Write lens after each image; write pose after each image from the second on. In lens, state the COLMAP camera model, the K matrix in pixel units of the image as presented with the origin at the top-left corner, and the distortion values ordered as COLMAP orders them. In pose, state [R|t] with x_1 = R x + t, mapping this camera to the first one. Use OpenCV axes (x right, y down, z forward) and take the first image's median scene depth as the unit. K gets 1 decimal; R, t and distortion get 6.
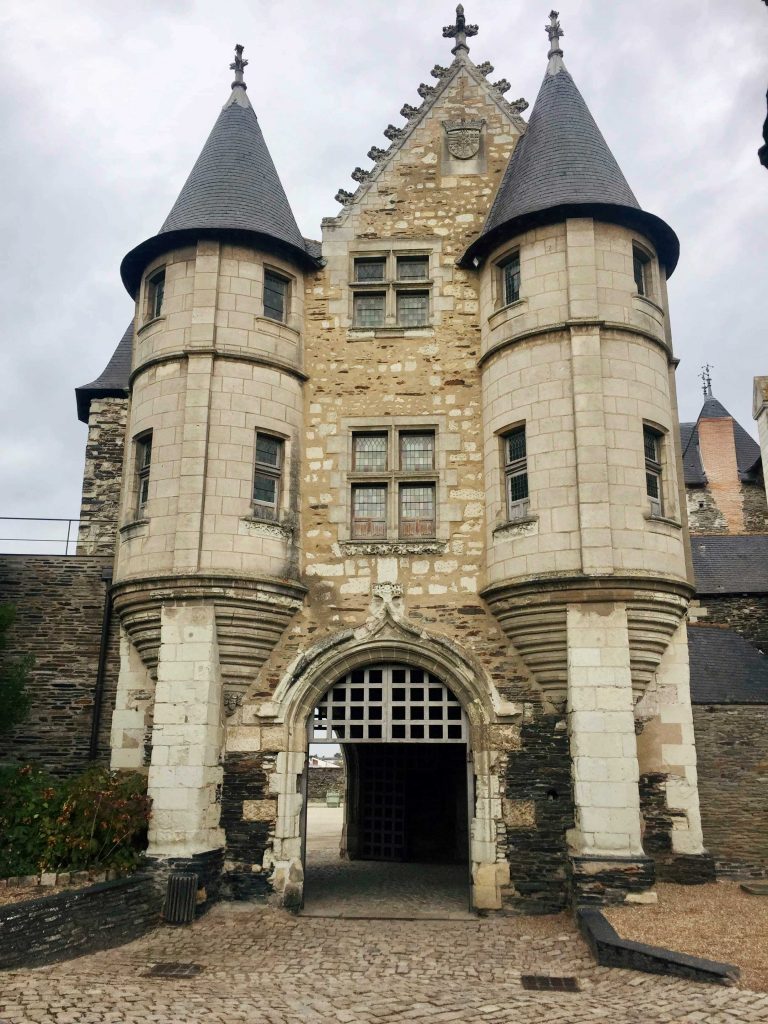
lens RADIAL K [[883.0, 0, 384.0], [0, 883.0, 512.0], [0, 0, 1]] dist [0.007105, 0.002901]
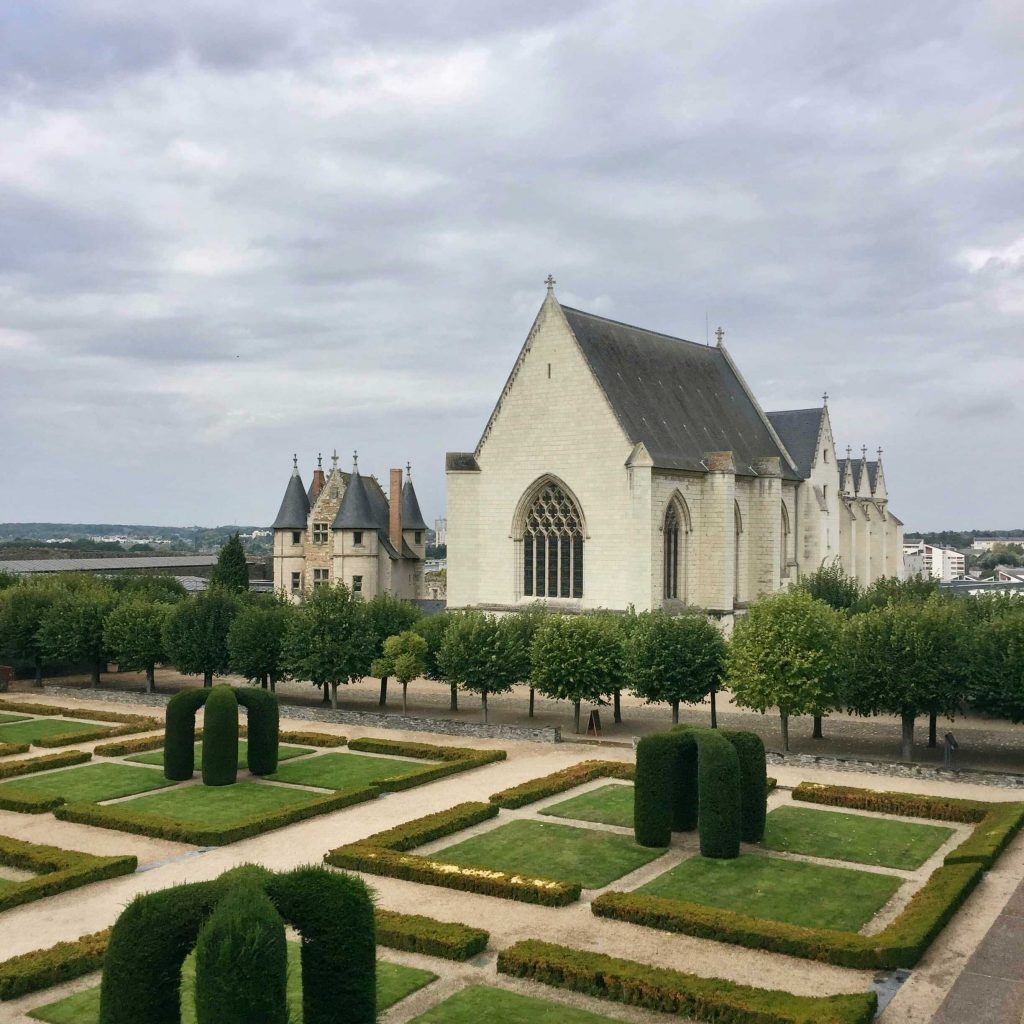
lens RADIAL K [[1218.2, 0, 512.0], [0, 1218.2, 512.0], [0, 0, 1]] dist [-0.001050, 0.007391]
pose [[0.871498, -0.011340, -0.490267, 4.450618], [0.137783, 0.965125, 0.222599, -1.856661], [0.470645, -0.261546, 0.842667, -4.173812]]
